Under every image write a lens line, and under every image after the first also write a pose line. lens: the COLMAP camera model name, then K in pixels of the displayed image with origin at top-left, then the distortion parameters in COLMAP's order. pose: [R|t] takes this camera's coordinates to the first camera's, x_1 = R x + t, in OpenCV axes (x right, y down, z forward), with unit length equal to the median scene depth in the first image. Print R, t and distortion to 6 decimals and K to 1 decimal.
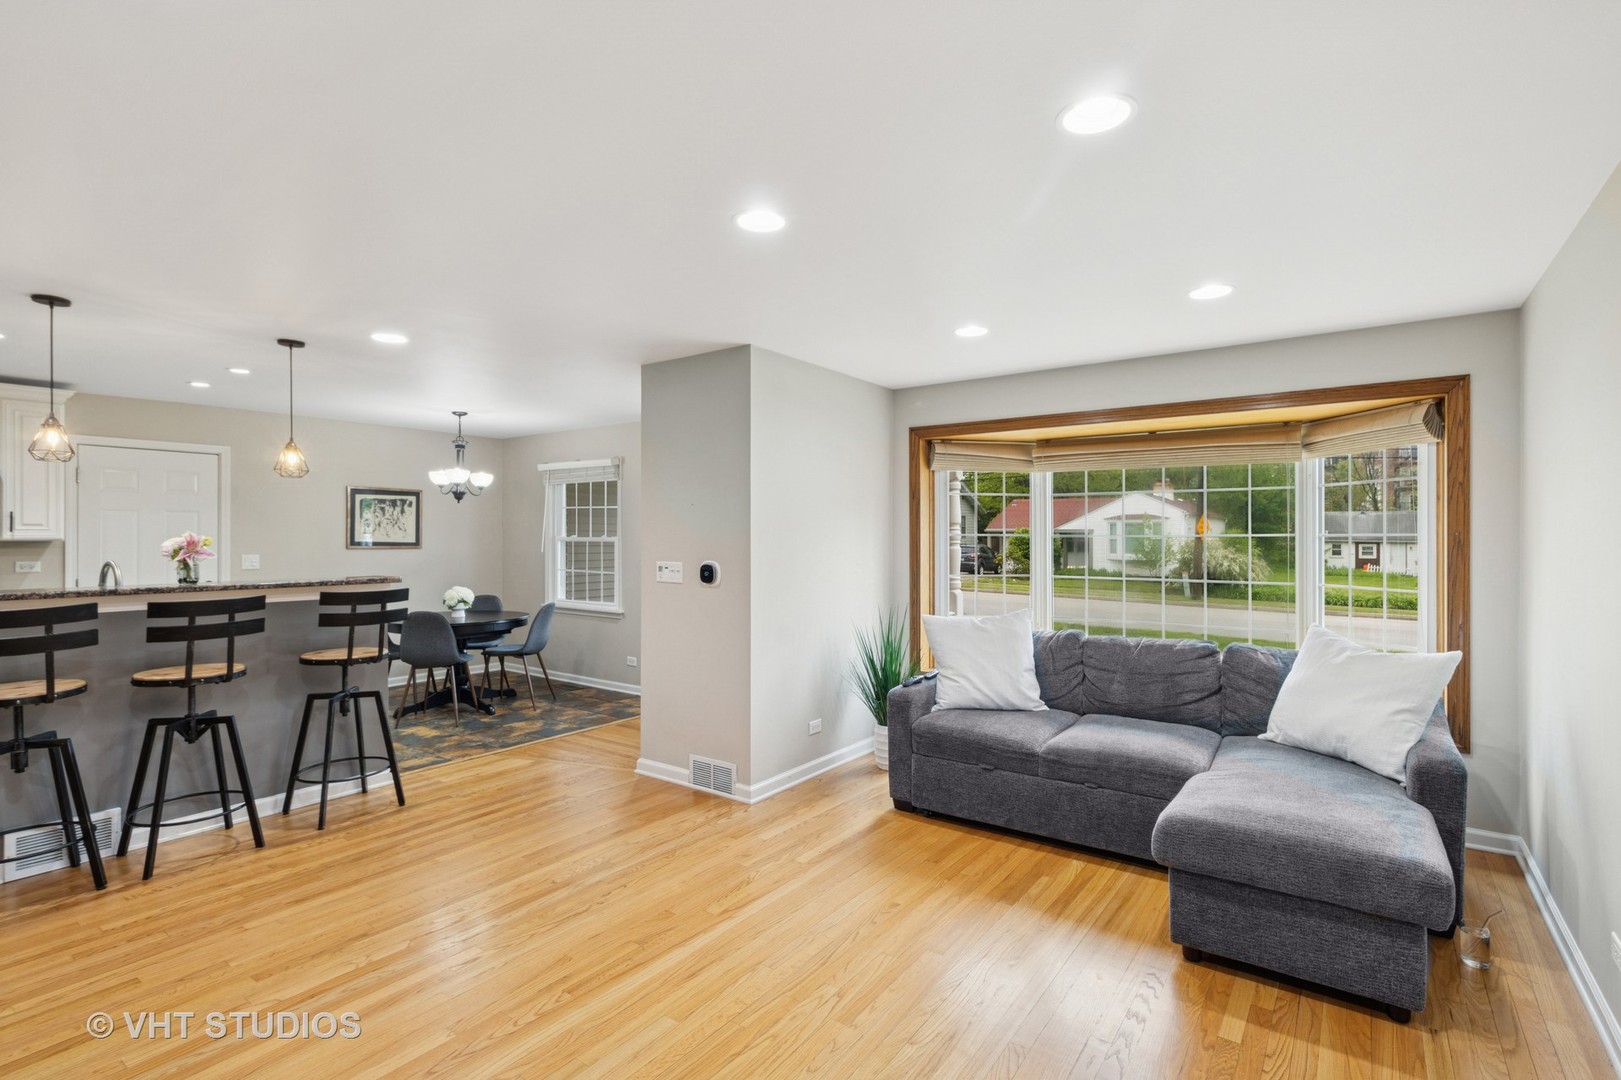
lens RADIAL K [[772.3, 0, 801.2], [0, 772.3, 541.7], [0, 0, 1]] dist [0.000690, -0.000469]
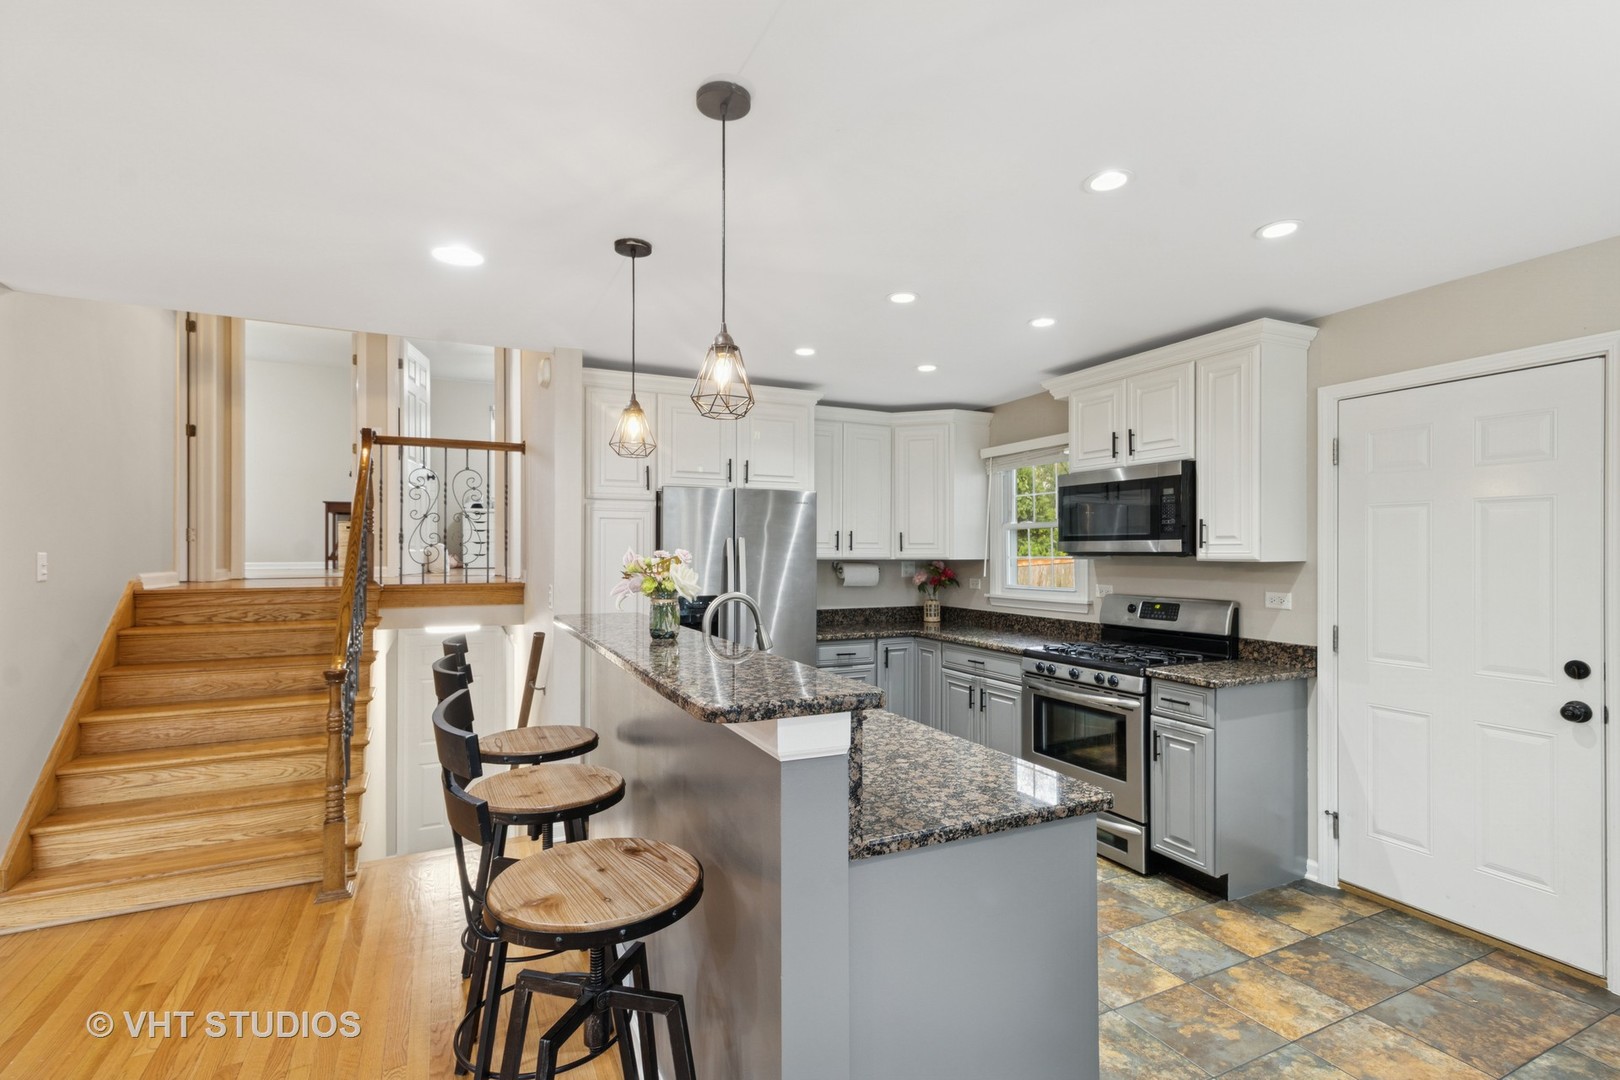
lens RADIAL K [[759.6, 0, 811.7], [0, 759.6, 550.2], [0, 0, 1]] dist [0.009519, 0.000388]
pose [[-0.457017, -0.004001, -0.889449, -0.271239], [-0.003947, 0.999989, -0.002471, -0.009344], [0.889449, 0.002381, -0.457027, 1.111284]]
